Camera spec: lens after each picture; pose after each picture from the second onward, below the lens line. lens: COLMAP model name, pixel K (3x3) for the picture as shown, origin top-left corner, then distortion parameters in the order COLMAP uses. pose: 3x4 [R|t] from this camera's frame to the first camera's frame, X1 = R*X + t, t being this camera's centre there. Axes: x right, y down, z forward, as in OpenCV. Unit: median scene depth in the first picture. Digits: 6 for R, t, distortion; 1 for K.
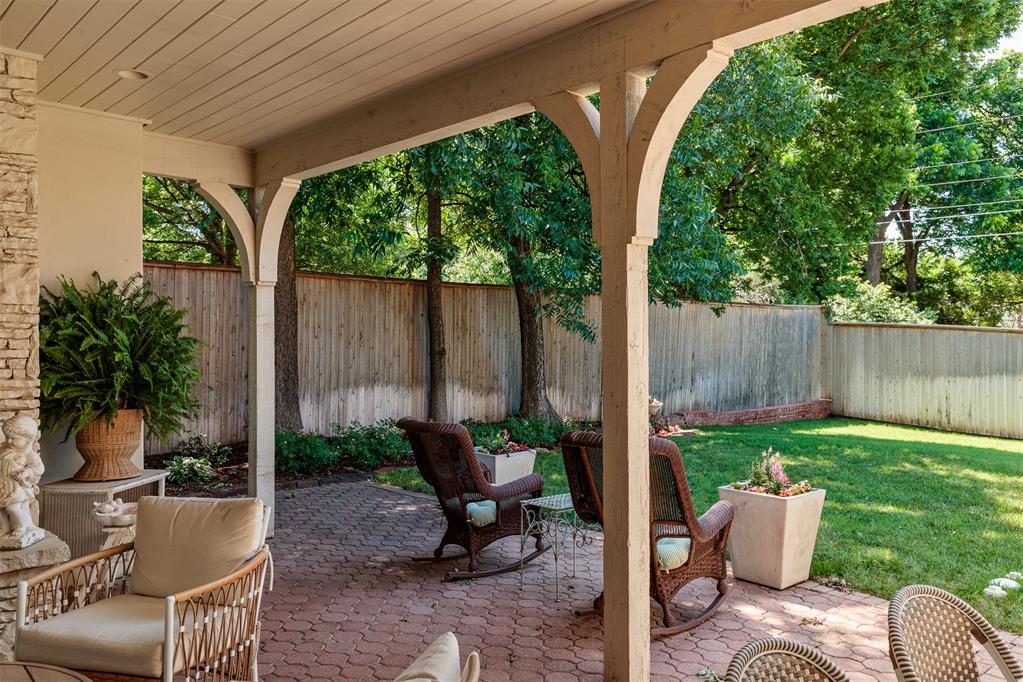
lens RADIAL K [[777.9, 0, 510.8], [0, 777.9, 340.8], [0, 0, 1]] dist [0.008680, -0.001362]
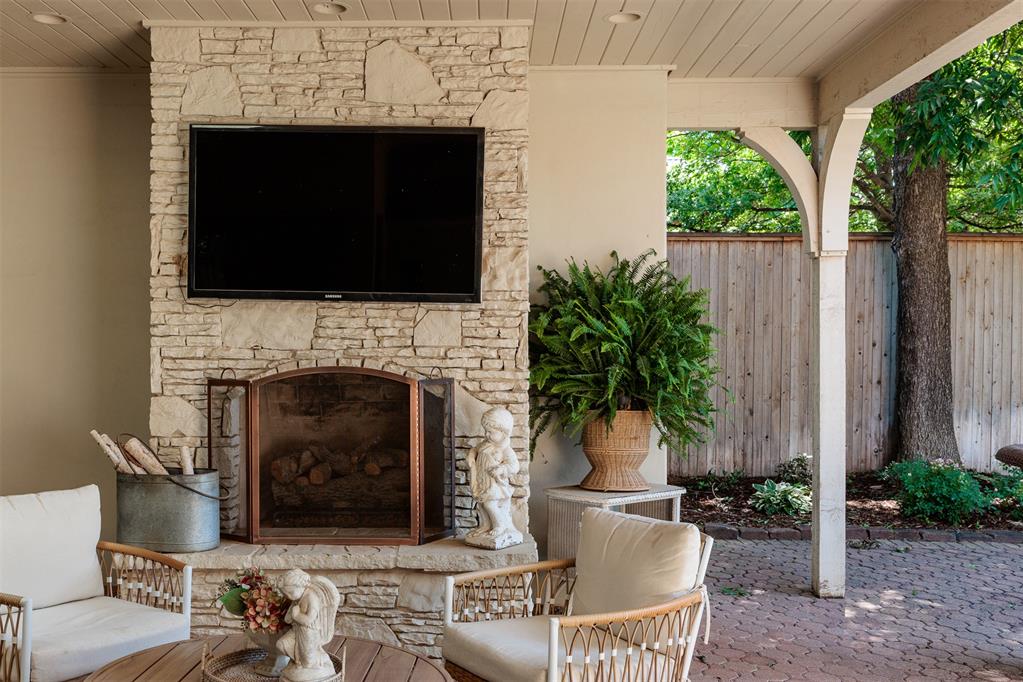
lens RADIAL K [[1069.9, 0, 512.0], [0, 1069.9, 338.8], [0, 0, 1]] dist [0.006798, 0.000000]
pose [[0.718244, -0.002538, -0.695786, 0.239619], [0.001912, 0.999997, -0.001673, 0.012067], [0.695788, -0.000129, 0.718247, 0.072072]]
